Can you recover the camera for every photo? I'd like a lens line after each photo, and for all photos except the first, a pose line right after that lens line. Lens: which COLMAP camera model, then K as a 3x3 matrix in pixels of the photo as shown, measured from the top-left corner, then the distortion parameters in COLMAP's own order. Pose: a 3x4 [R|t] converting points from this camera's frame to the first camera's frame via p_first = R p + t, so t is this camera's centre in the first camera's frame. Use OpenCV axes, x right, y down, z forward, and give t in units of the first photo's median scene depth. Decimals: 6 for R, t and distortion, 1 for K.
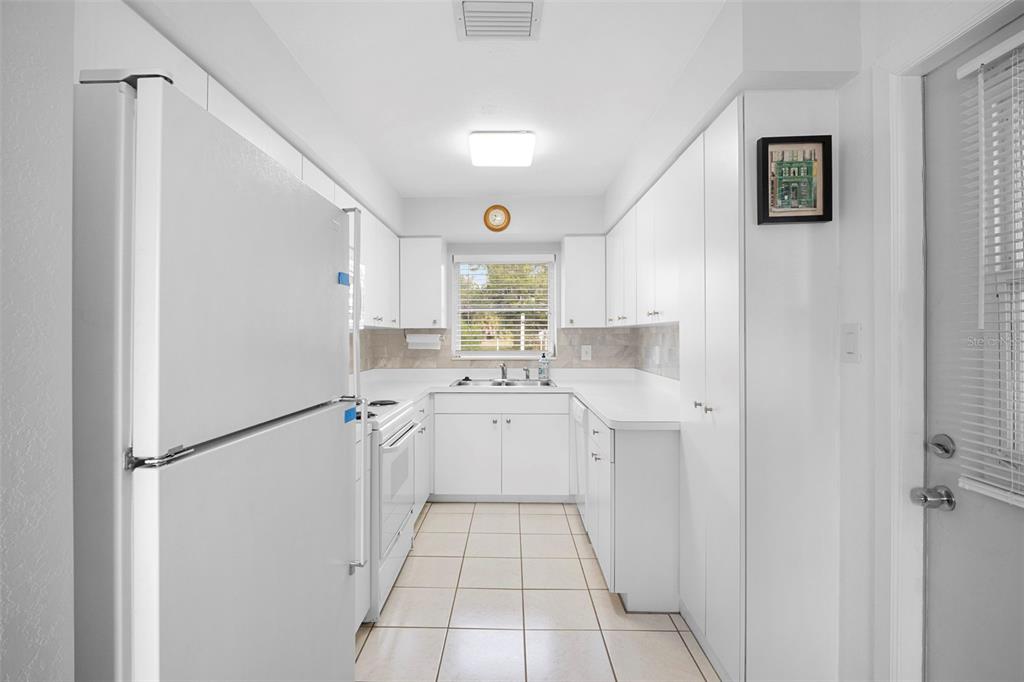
lens RADIAL K [[477.2, 0, 512.0], [0, 477.2, 341.0], [0, 0, 1]] dist [-0.002069, -0.006086]
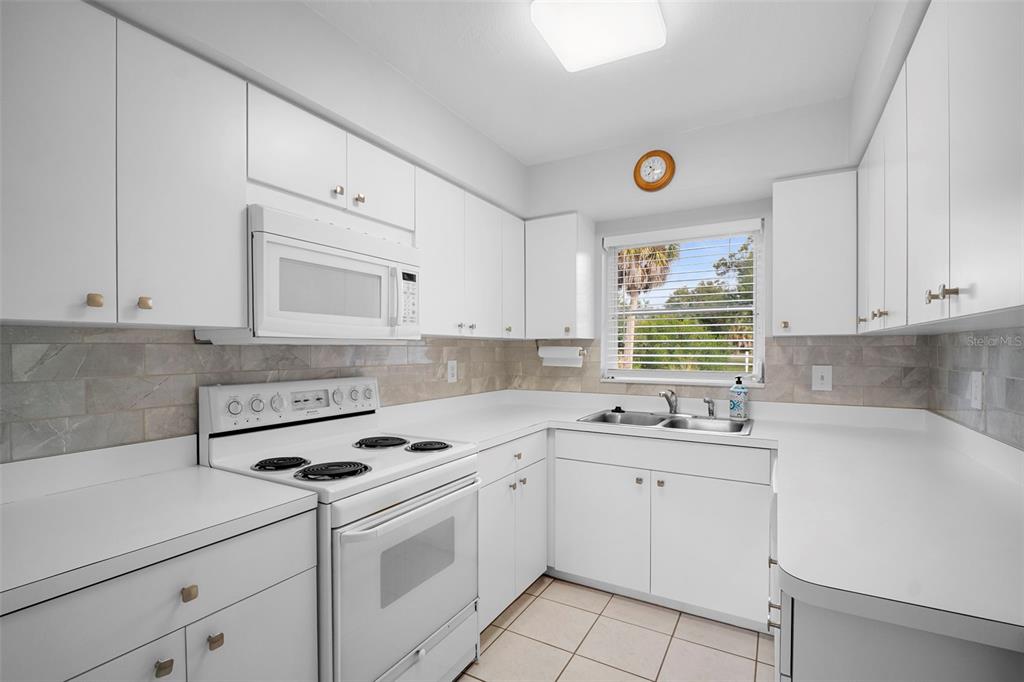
lens RADIAL K [[468.7, 0, 515.1], [0, 468.7, 354.0], [0, 0, 1]] dist [0.001535, -0.004882]
pose [[0.865848, 0.007905, -0.500245, 0.122319], [-0.007027, 0.999969, 0.003639, -0.004773], [0.500258, 0.000365, 0.865876, 0.323056]]
